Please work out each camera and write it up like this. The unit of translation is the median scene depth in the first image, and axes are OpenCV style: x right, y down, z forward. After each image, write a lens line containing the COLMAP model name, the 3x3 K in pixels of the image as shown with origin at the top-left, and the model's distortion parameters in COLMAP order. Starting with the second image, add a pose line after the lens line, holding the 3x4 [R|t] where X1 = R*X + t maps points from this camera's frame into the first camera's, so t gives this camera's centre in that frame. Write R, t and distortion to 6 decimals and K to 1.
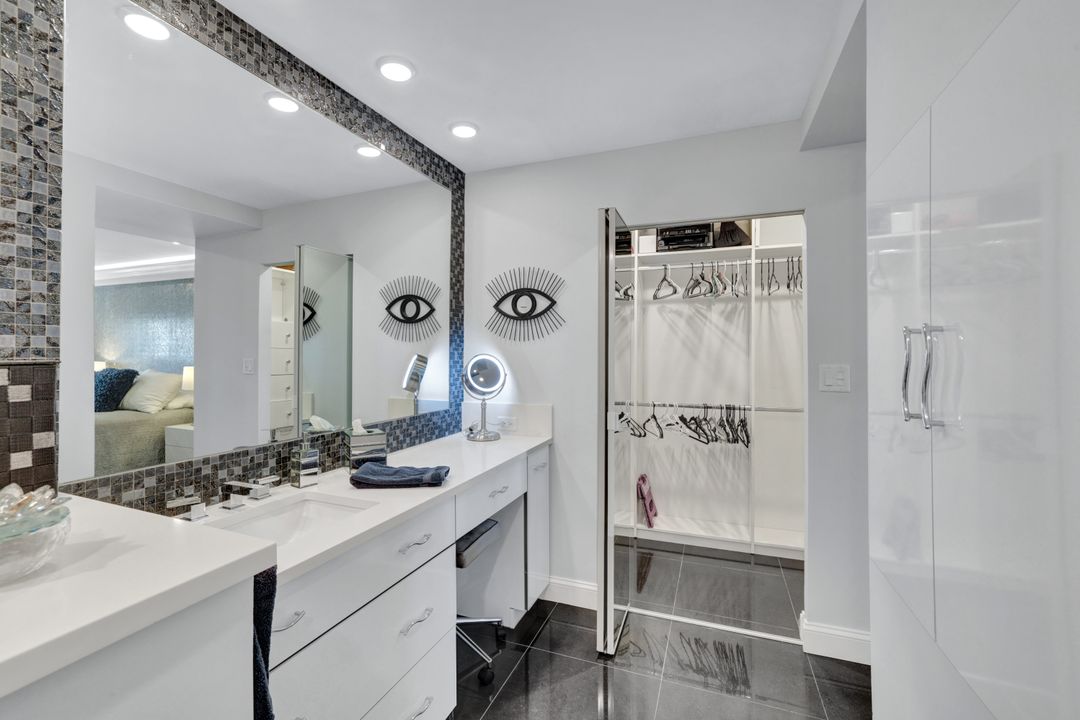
lens RADIAL K [[464.1, 0, 539.4], [0, 464.1, 355.2], [0, 0, 1]] dist [-0.011641, 0.003561]
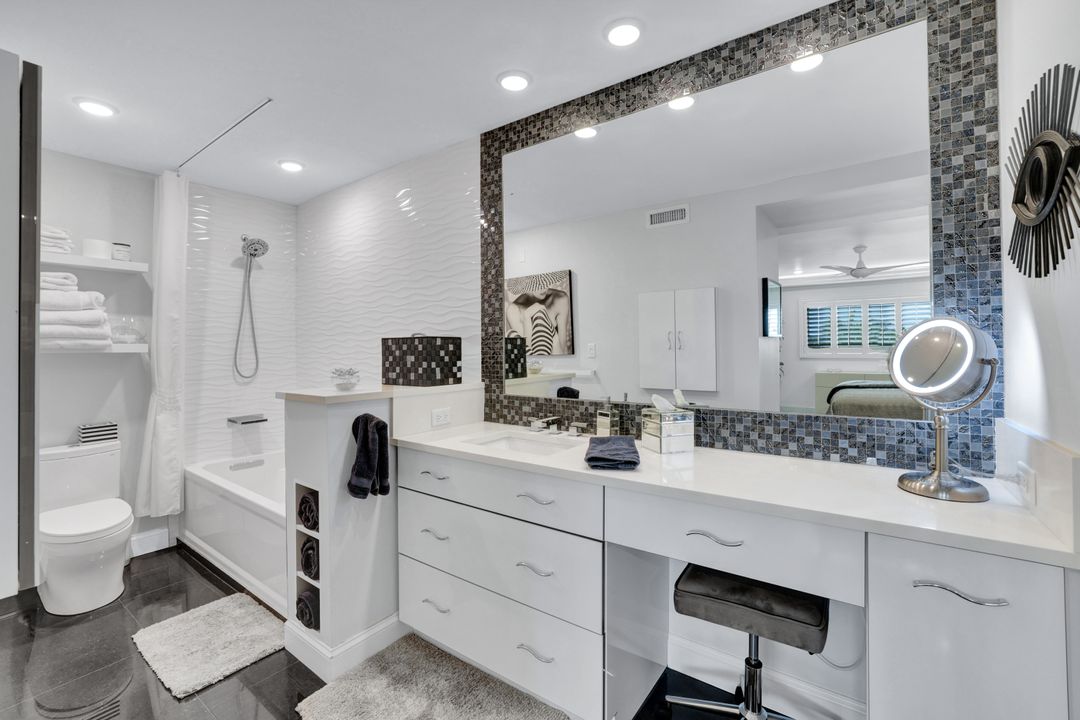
lens RADIAL K [[464.1, 0, 539.9], [0, 464.1, 354.0], [0, 0, 1]] dist [-0.011641, 0.003561]
pose [[-0.232925, -0.000940, -0.972494, 0.461311], [-0.001395, 0.999999, -0.000633, 0.039567], [0.972494, 0.001209, -0.232926, 0.729712]]
